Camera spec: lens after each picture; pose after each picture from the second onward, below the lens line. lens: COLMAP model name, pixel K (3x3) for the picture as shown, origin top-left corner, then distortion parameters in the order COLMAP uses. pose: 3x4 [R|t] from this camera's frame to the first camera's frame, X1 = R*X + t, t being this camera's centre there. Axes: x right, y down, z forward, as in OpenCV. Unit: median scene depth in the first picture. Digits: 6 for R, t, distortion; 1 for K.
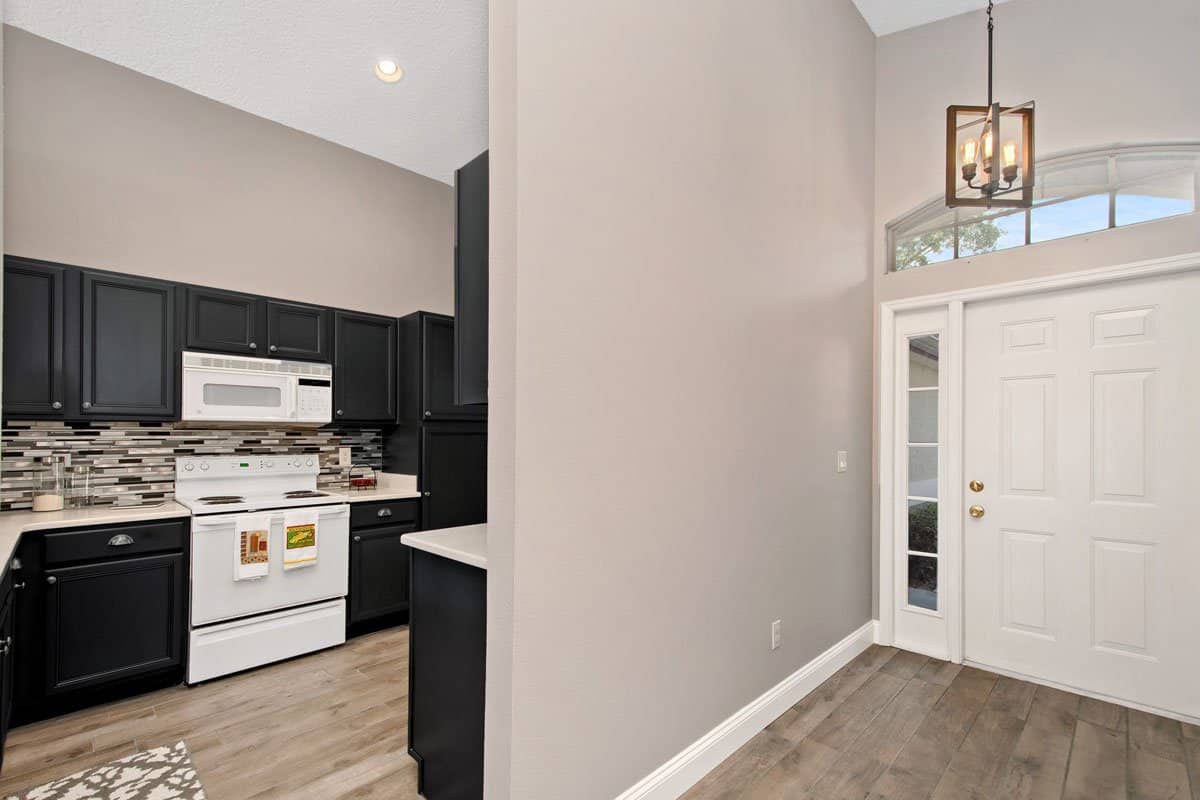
lens RADIAL K [[536.9, 0, 598.6], [0, 536.9, 432.5], [0, 0, 1]] dist [0.028114, -0.007658]
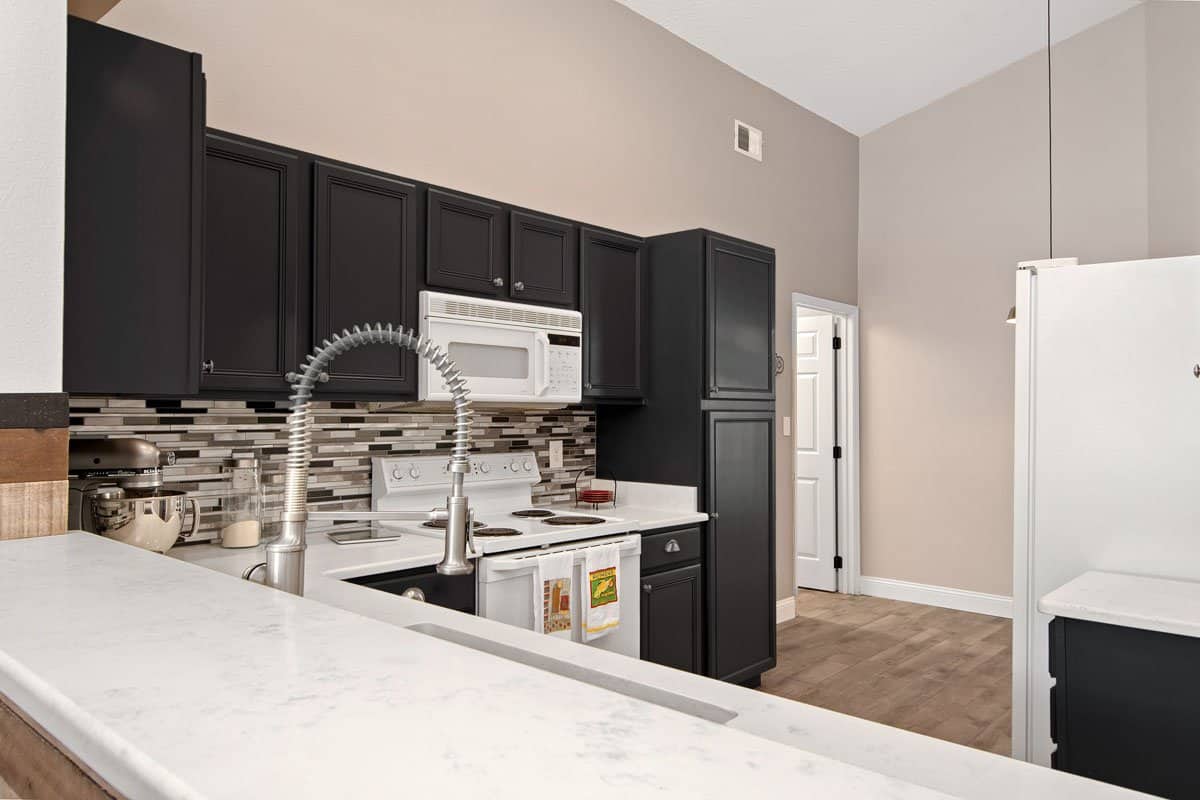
lens RADIAL K [[828.1, 0, 600.1], [0, 828.1, 377.2], [0, 0, 1]] dist [0.003960, 0.000535]
pose [[0.997777, 0.013500, 0.065252, -0.587217], [-0.011585, 0.999494, -0.029638, -0.021844], [-0.065619, 0.028816, 0.997429, 0.031946]]
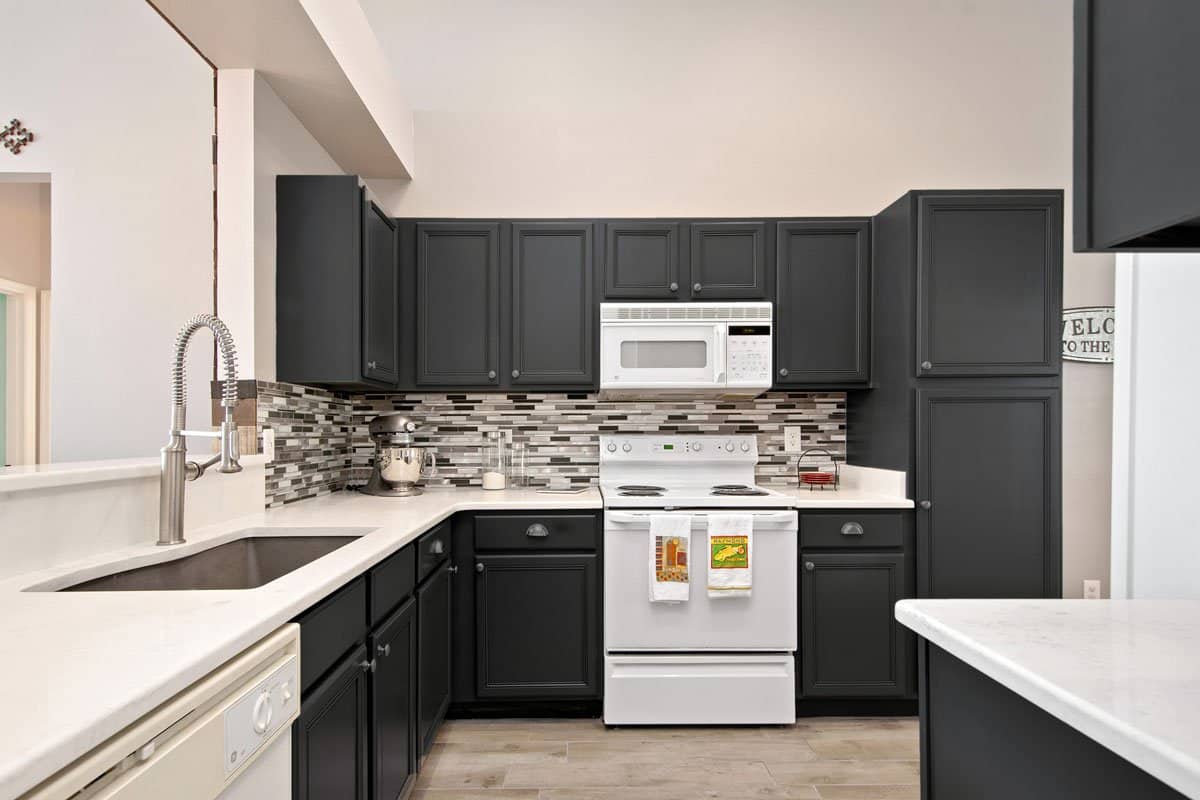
lens RADIAL K [[644.9, 0, 581.6], [0, 644.9, 424.7], [0, 0, 1]] dist [0.022290, -0.000052]
pose [[0.720652, -0.004550, -0.693282, -0.114592], [0.007372, 0.999972, 0.001100, 0.028362], [0.693257, -0.005904, 0.720666, 0.273426]]
